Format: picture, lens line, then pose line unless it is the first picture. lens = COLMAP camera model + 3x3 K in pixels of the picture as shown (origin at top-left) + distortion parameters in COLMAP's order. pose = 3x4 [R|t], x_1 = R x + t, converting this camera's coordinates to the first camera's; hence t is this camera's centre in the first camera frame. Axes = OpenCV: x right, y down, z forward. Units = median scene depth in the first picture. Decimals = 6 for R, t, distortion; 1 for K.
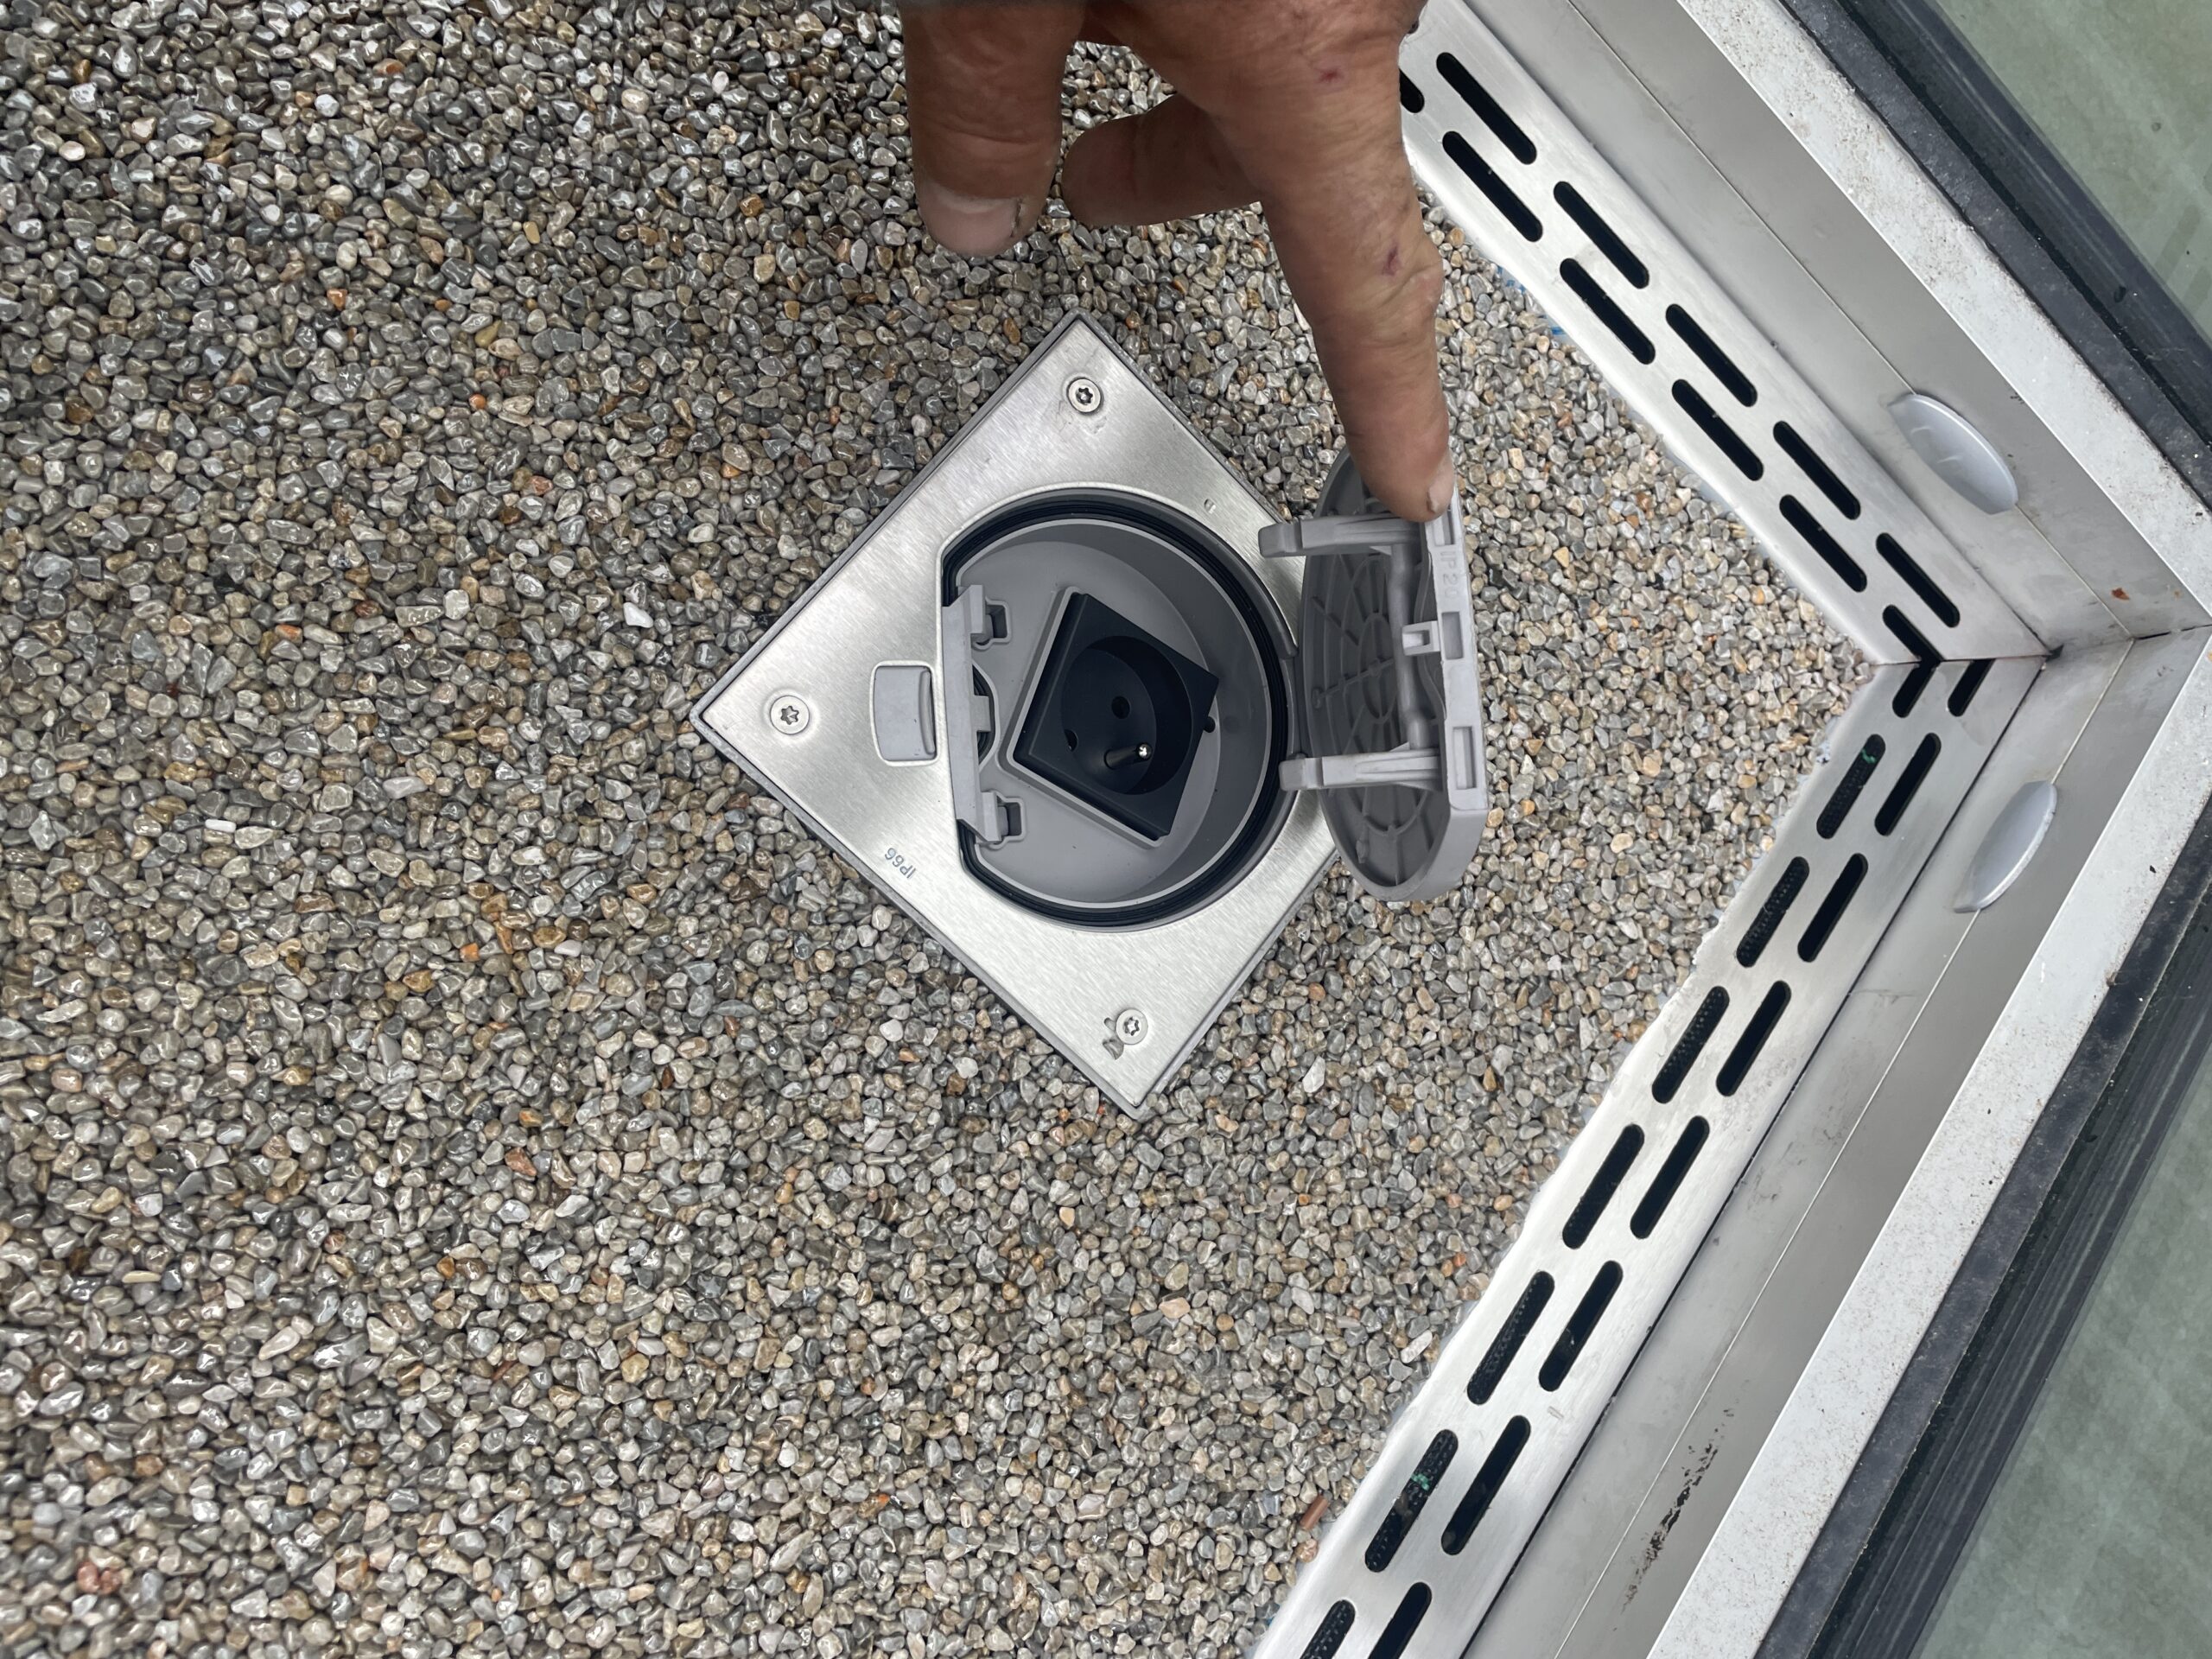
lens RADIAL K [[1676.3, 0, 1105.2], [0, 1676.3, 829.5], [0, 0, 1]] dist [0.016233, -0.016964]
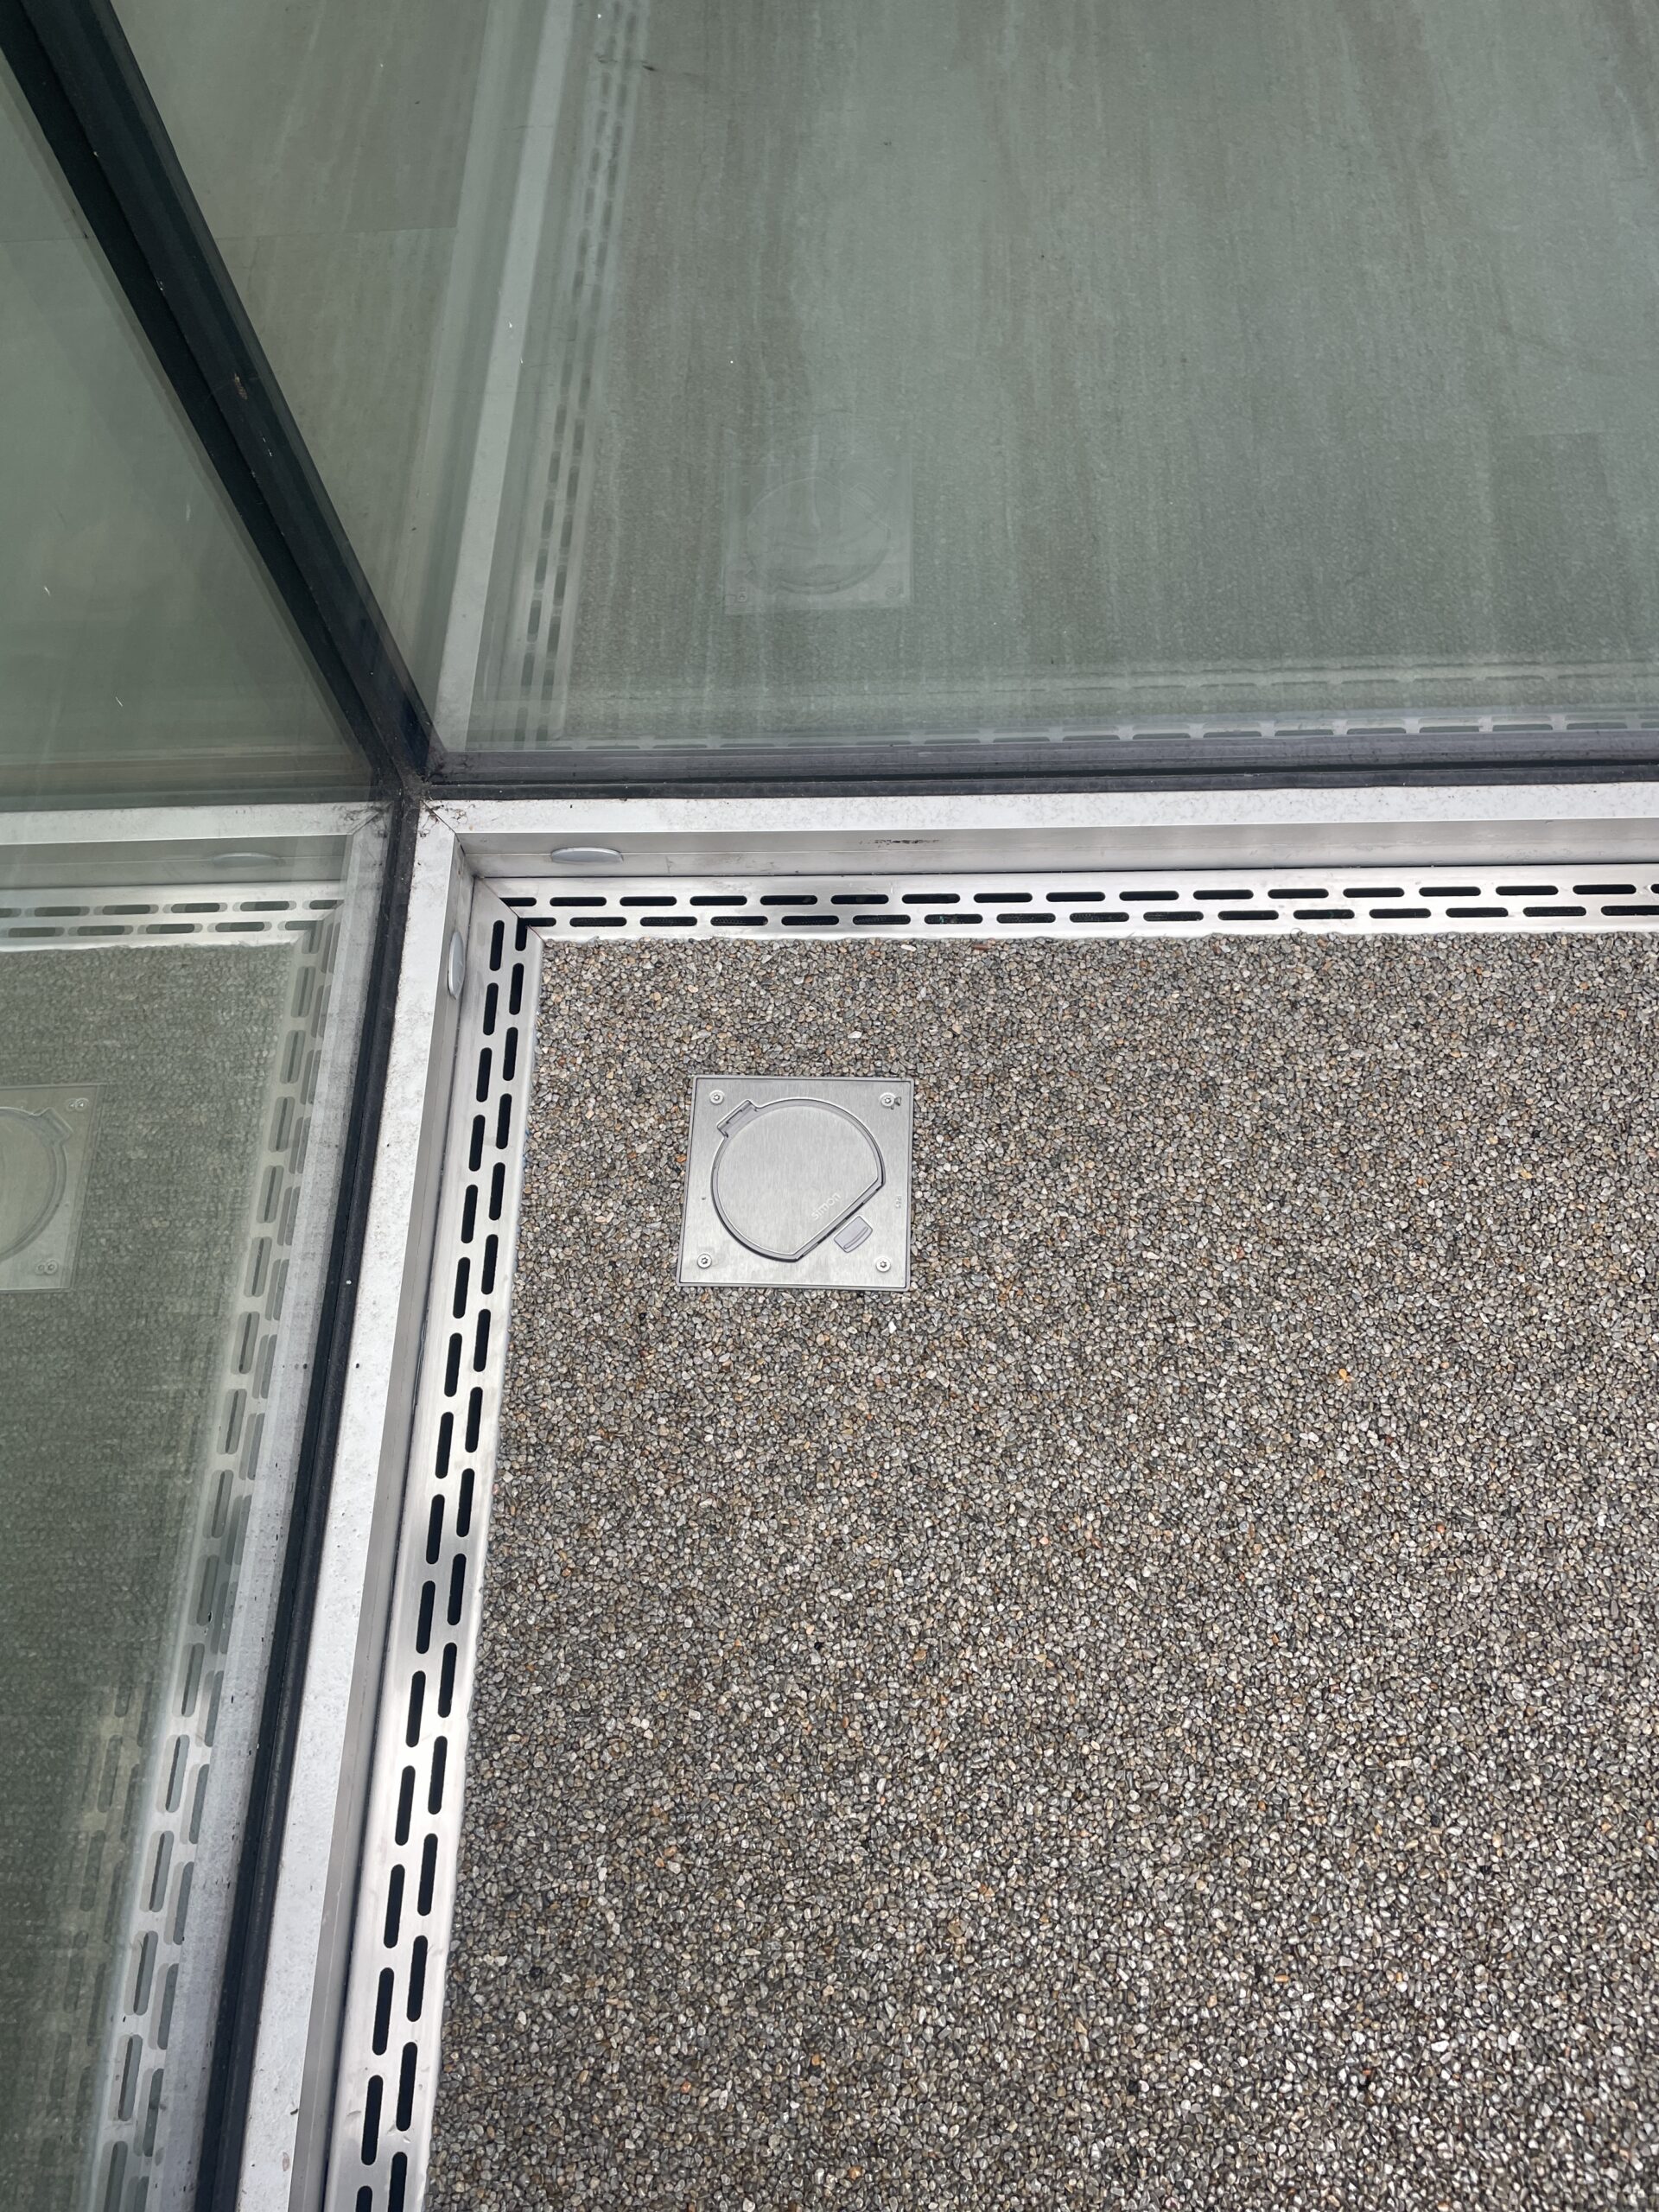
lens RADIAL K [[1676.3, 0, 829.0], [0, 1676.3, 1104.5], [0, 0, 1]] dist [0.016233, -0.016964]
pose [[-0.593533, -0.804726, -0.011628, 0.104377], [0.765102, -0.568673, 0.302043, -0.816501], [-0.249675, 0.170376, 0.953223, -1.622750]]
